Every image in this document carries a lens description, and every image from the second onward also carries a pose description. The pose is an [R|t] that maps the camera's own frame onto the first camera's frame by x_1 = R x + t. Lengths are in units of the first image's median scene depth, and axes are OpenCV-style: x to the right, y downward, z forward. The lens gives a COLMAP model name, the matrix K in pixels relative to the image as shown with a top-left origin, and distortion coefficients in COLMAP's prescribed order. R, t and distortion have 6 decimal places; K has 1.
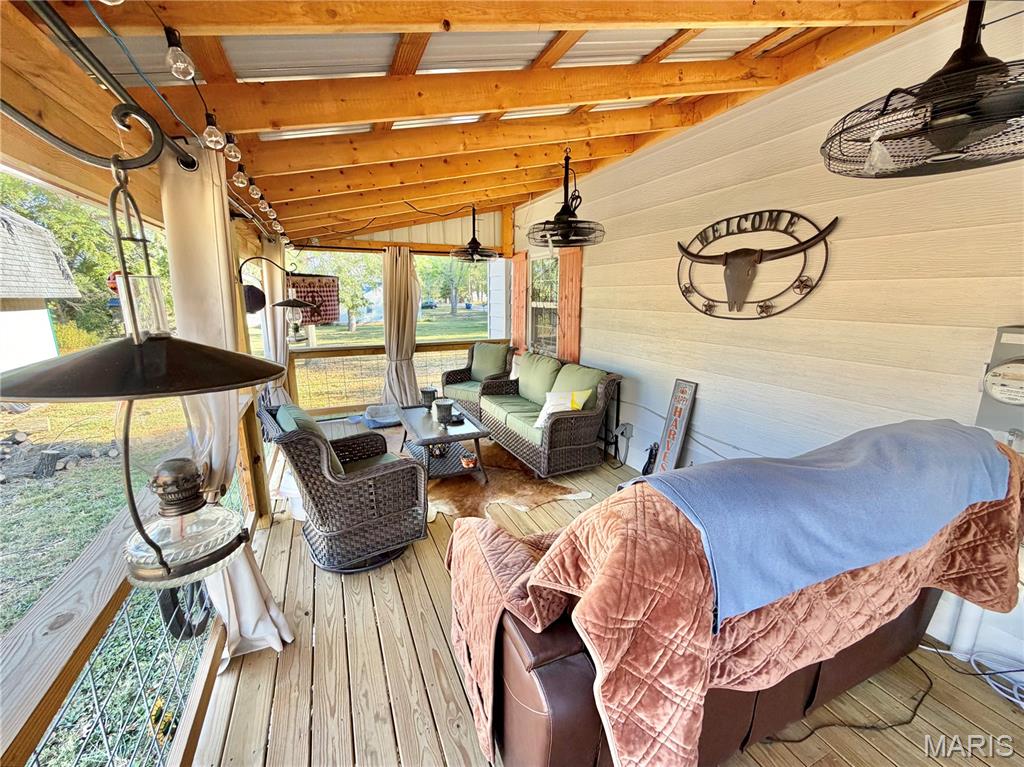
lens RADIAL K [[410.6, 0, 507.9], [0, 410.6, 383.9], [0, 0, 1]] dist [-0.001554, -0.000498]
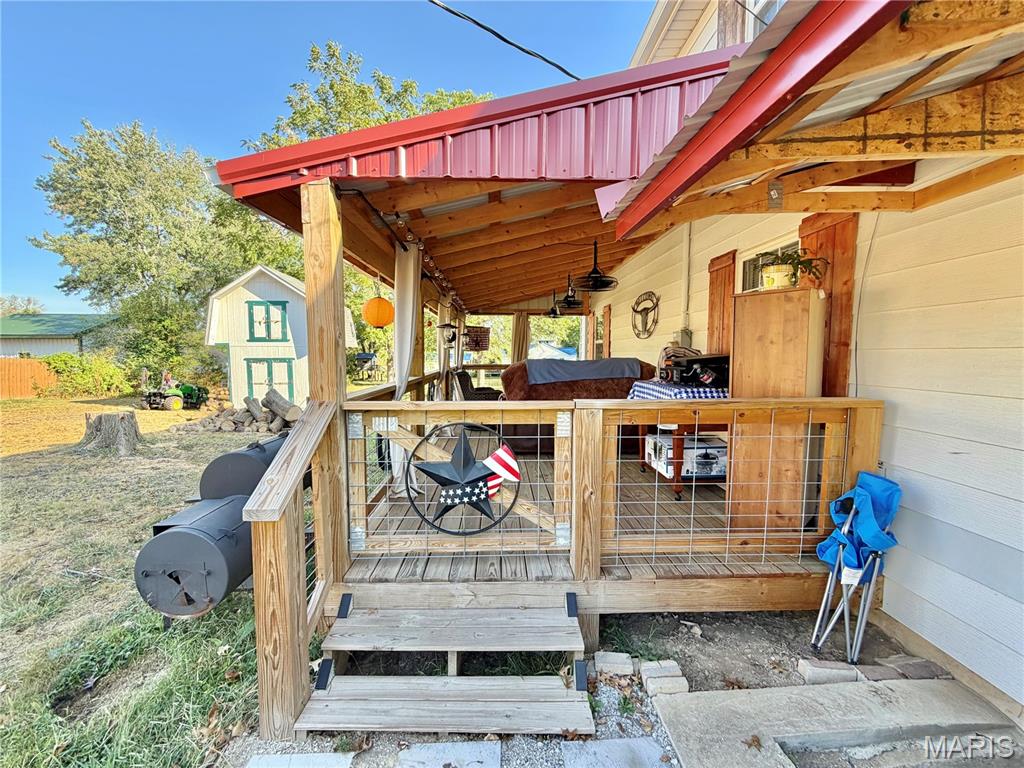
lens RADIAL K [[410.6, 0, 507.9], [0, 410.6, 383.9], [0, 0, 1]] dist [-0.001554, -0.000498]
pose [[0.924769, 0.025056, -0.379703, 0.655463], [-0.077428, 0.989345, -0.123290, 0.373789], [0.372568, 0.143414, 0.916856, -1.139856]]
